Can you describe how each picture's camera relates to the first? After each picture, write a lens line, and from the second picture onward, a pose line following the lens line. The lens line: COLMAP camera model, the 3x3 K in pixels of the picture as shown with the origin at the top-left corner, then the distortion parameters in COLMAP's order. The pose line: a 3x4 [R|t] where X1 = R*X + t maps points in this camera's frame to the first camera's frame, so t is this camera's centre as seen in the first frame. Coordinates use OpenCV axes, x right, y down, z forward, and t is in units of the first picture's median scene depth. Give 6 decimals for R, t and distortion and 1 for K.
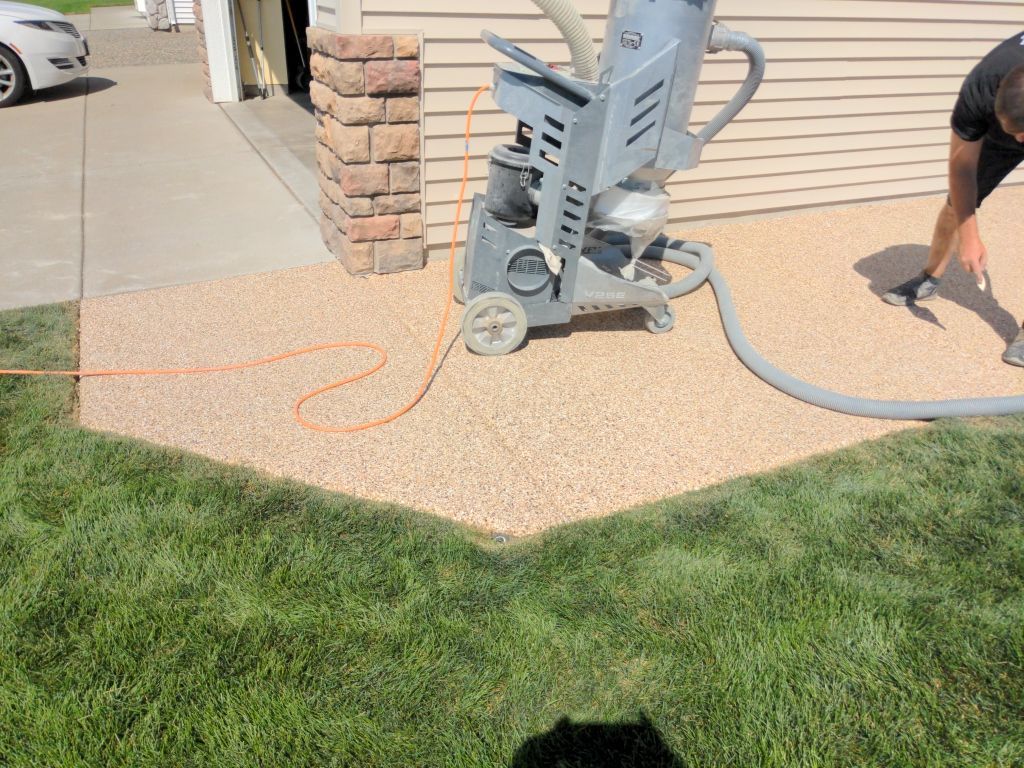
lens RADIAL K [[804.9, 0, 511.2], [0, 804.9, 373.0], [0, 0, 1]] dist [0.030294, -0.065730]
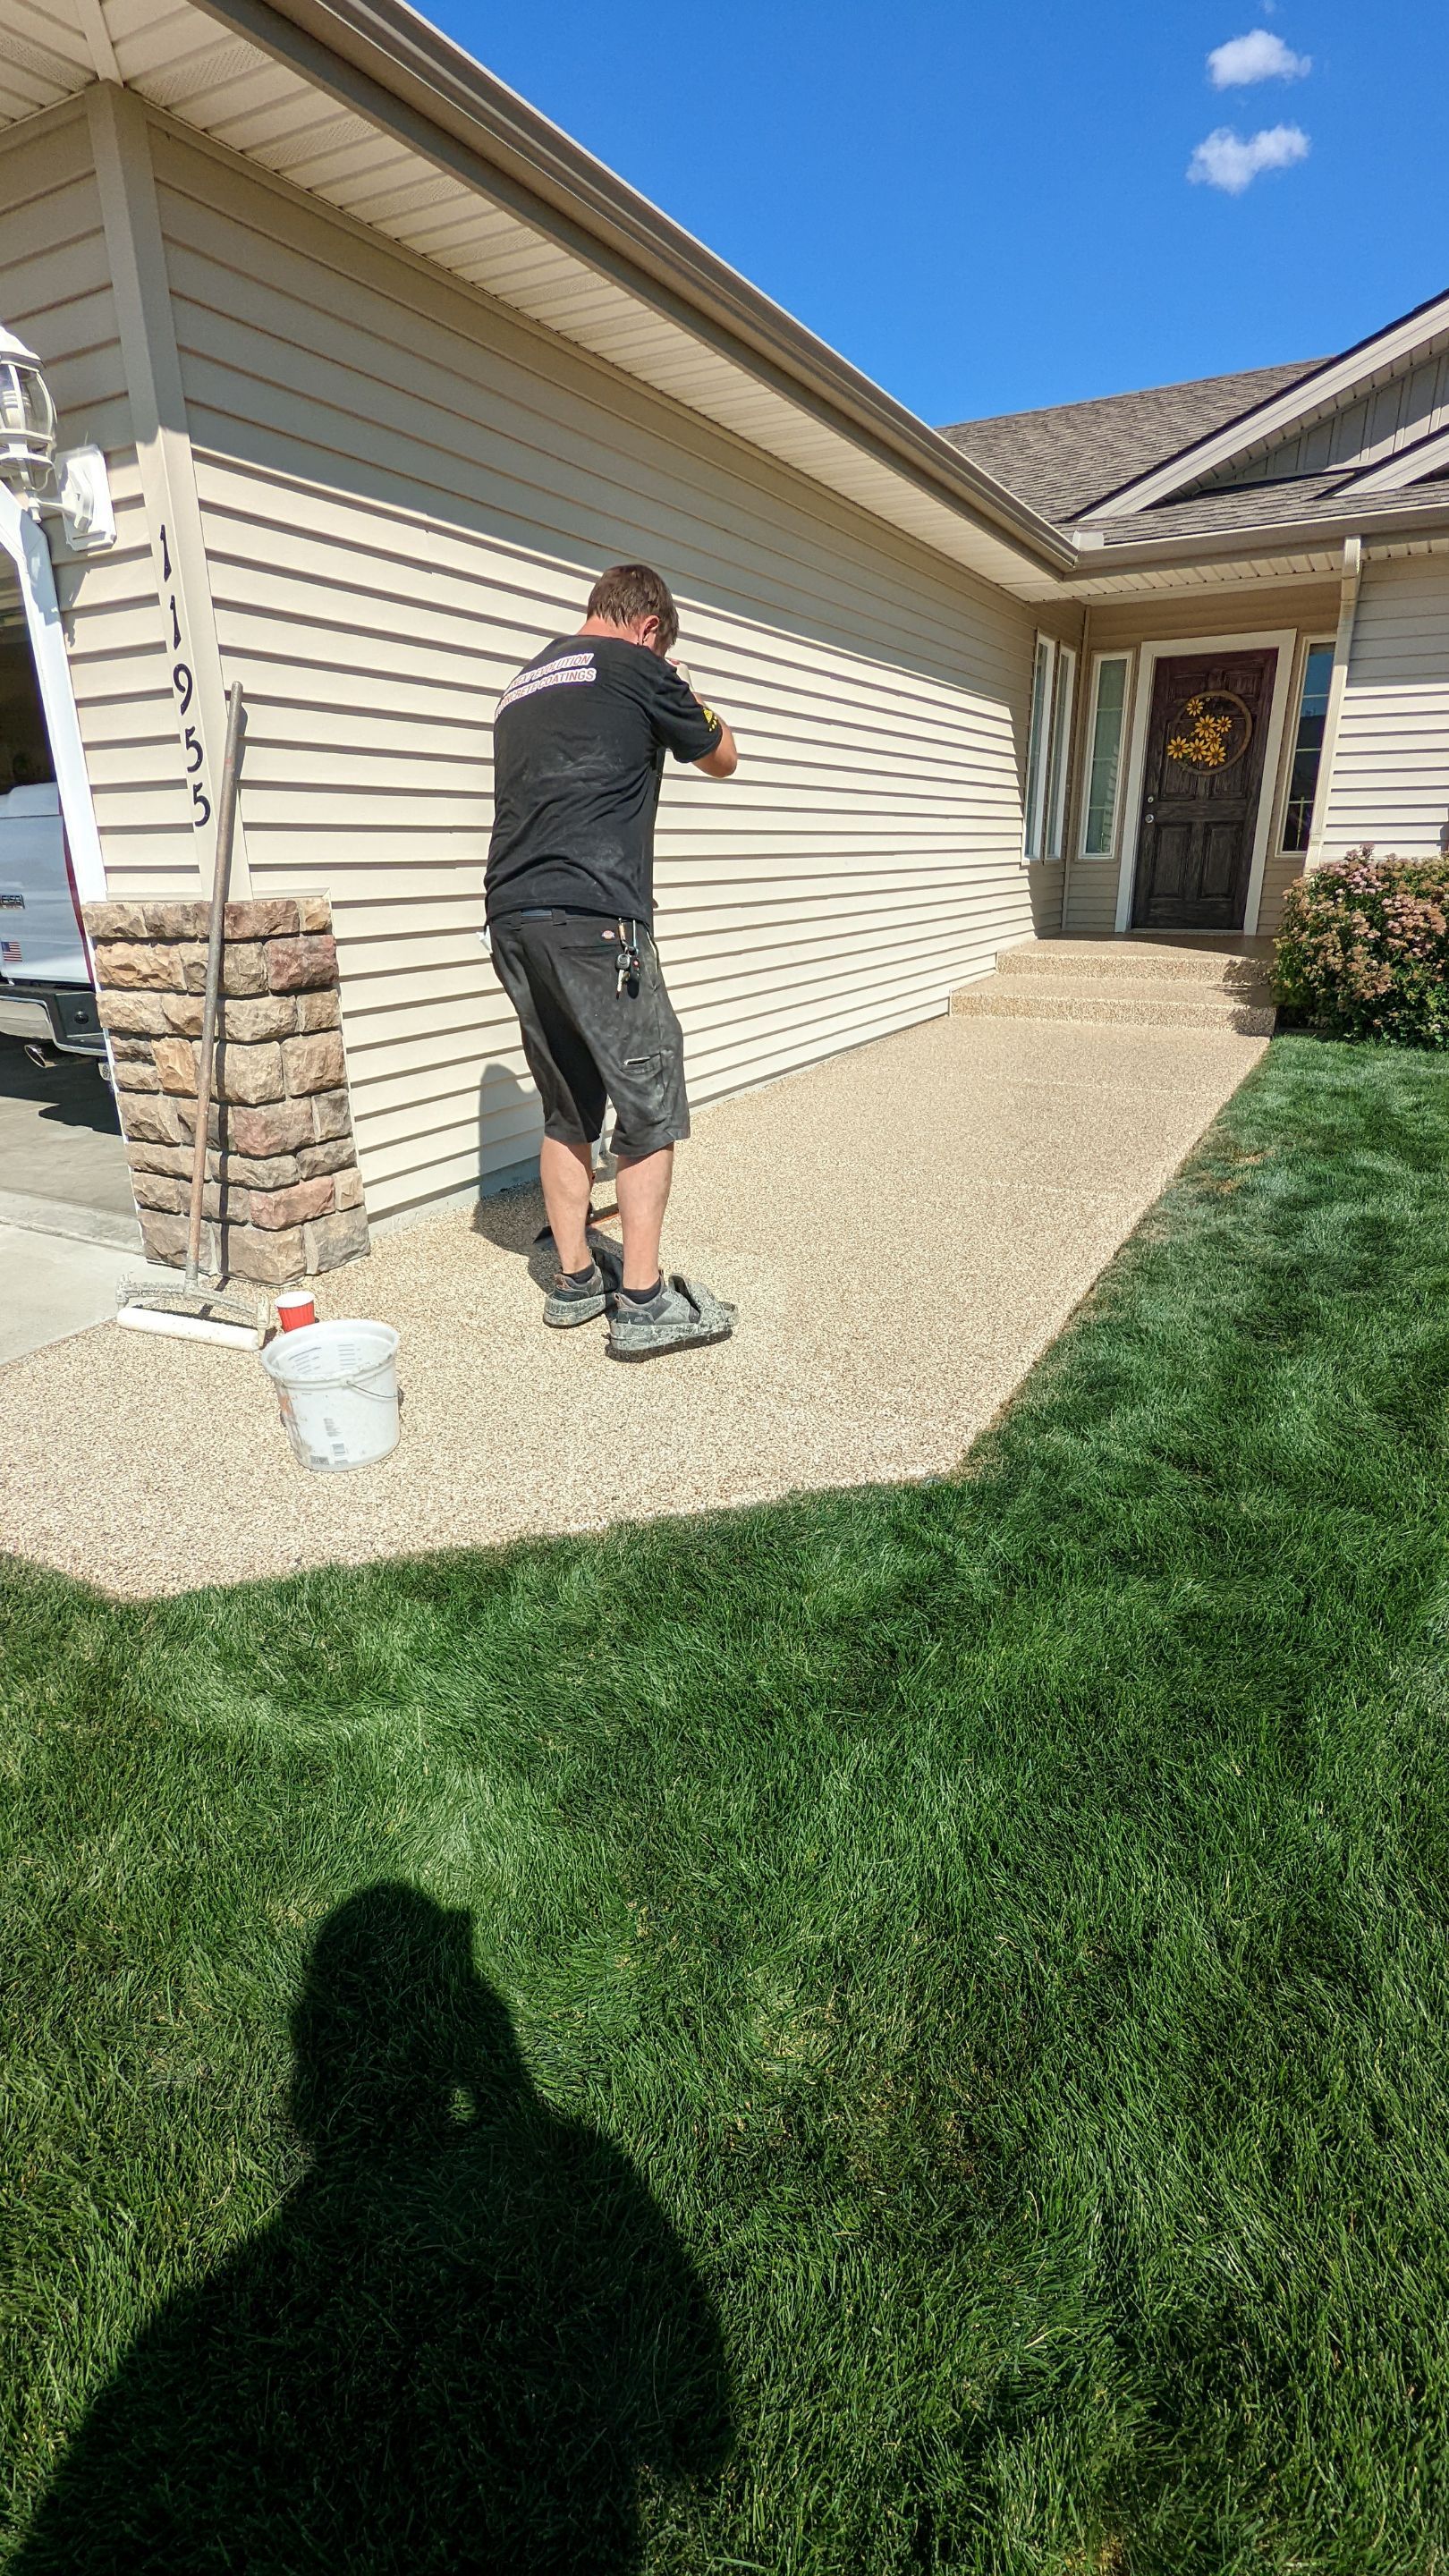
lens RADIAL K [[1205.8, 0, 723.5], [0, 1205.8, 1295.5], [0, 0, 1]] dist [-0.009066, 0.004167]
pose [[0.806458, -0.242916, 0.539089, -0.532175], [0.295237, 0.955359, -0.011174, -0.006107], [-0.512309, 0.168170, 0.842175, 0.081972]]
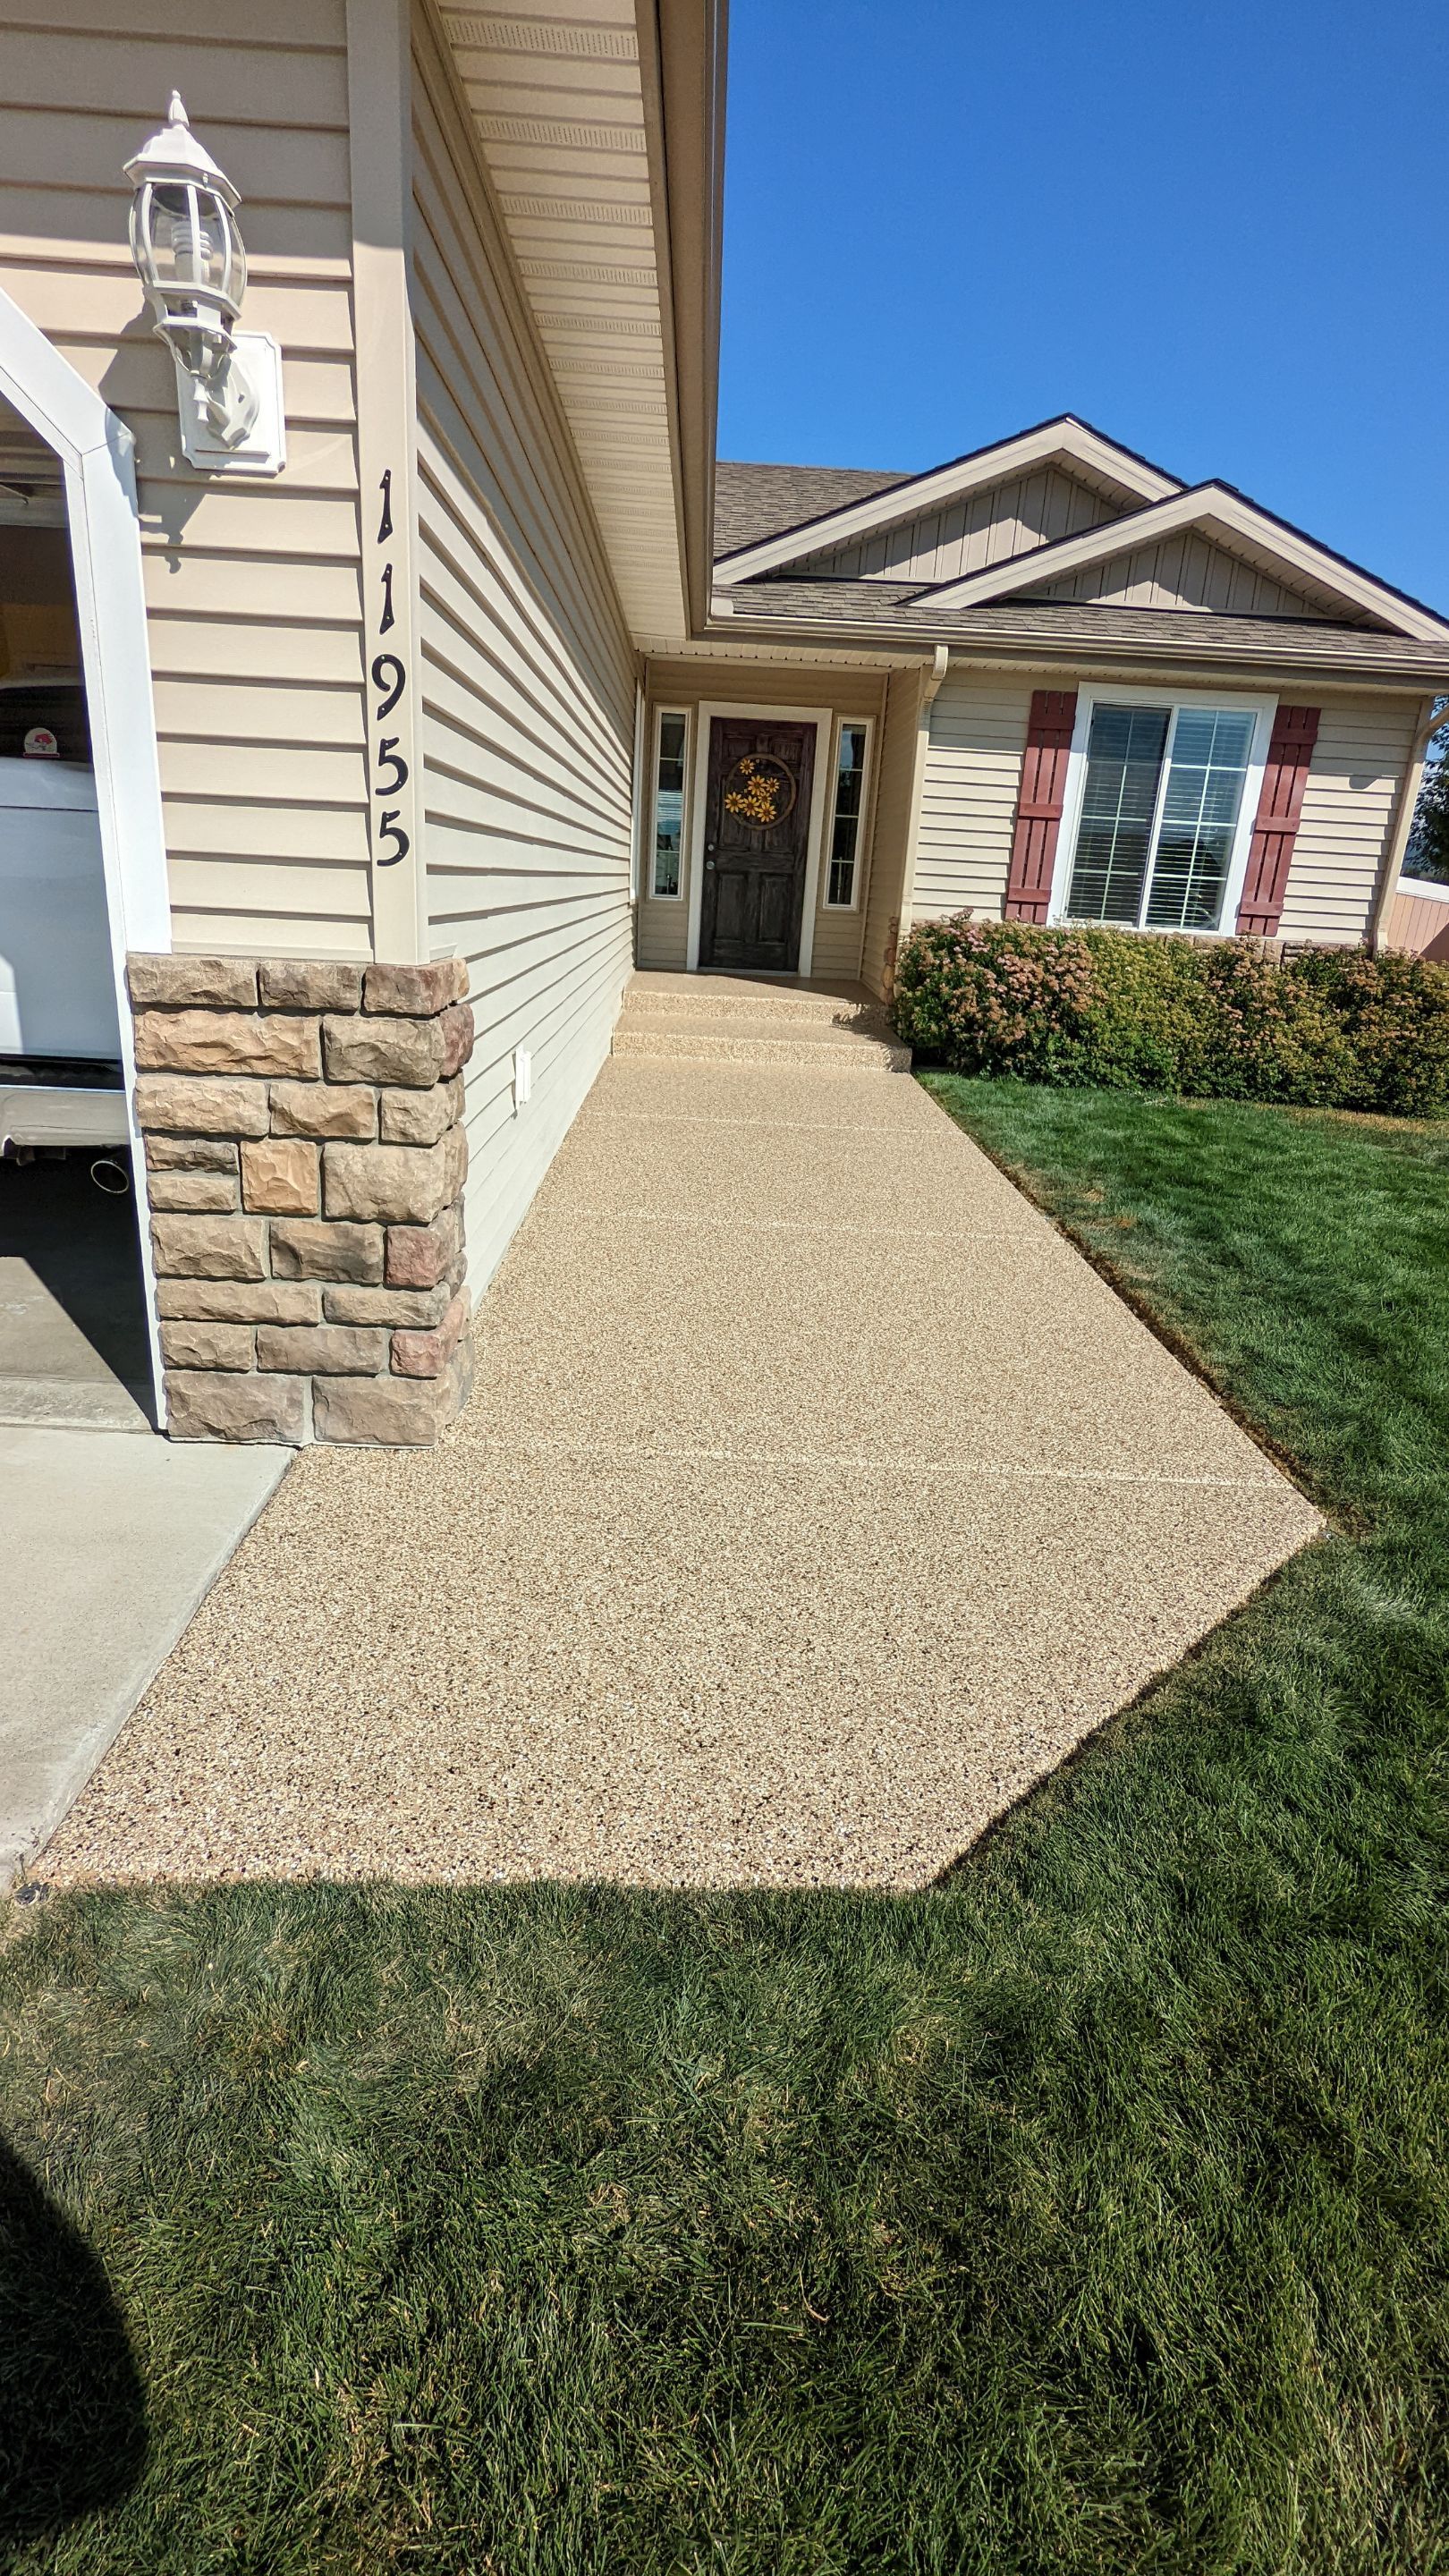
lens RADIAL K [[1205.8, 0, 722.5], [0, 1205.8, 1295.9], [0, 0, 1]] dist [-0.009066, 0.004167]
pose [[0.416476, -0.303777, 0.856894, -0.903301], [0.365610, 0.918915, 0.148067, -0.312660], [-0.832392, 0.251623, 0.493770, 0.612618]]
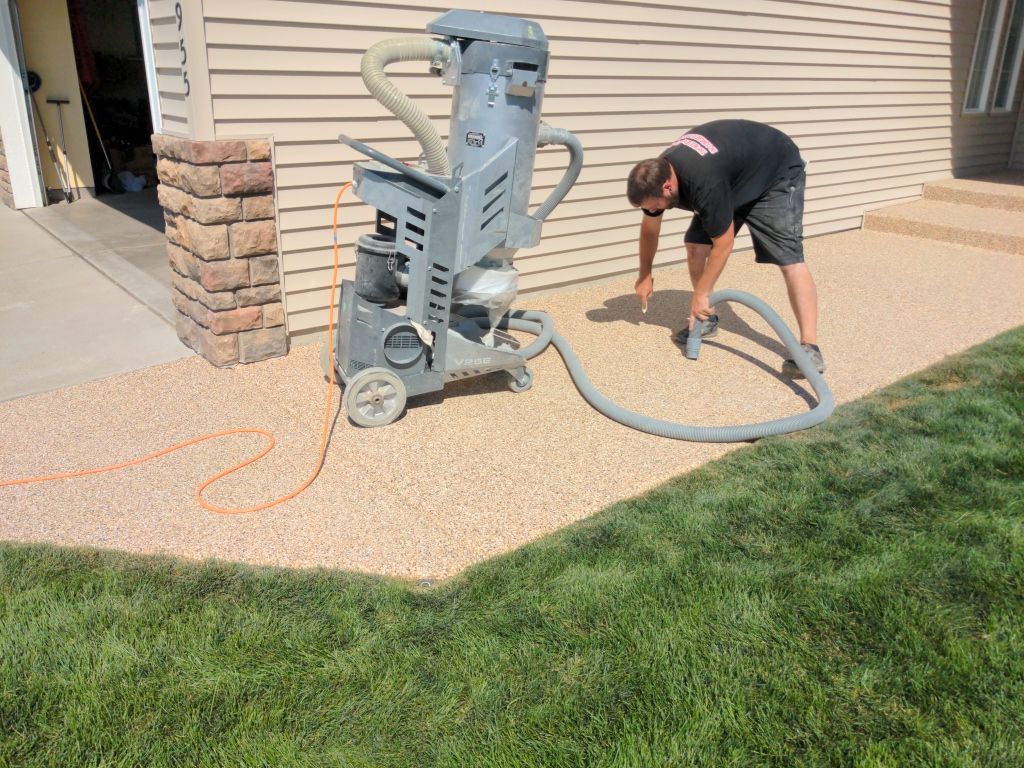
lens RADIAL K [[804.9, 0, 497.6], [0, 804.9, 384.8], [0, 0, 1]] dist [0.030294, -0.065730]
pose [[0.973143, -0.096712, 0.208900, -0.087053], [0.113896, 0.990892, -0.071836, 0.018893], [-0.200050, 0.093700, 0.975295, -0.087703]]
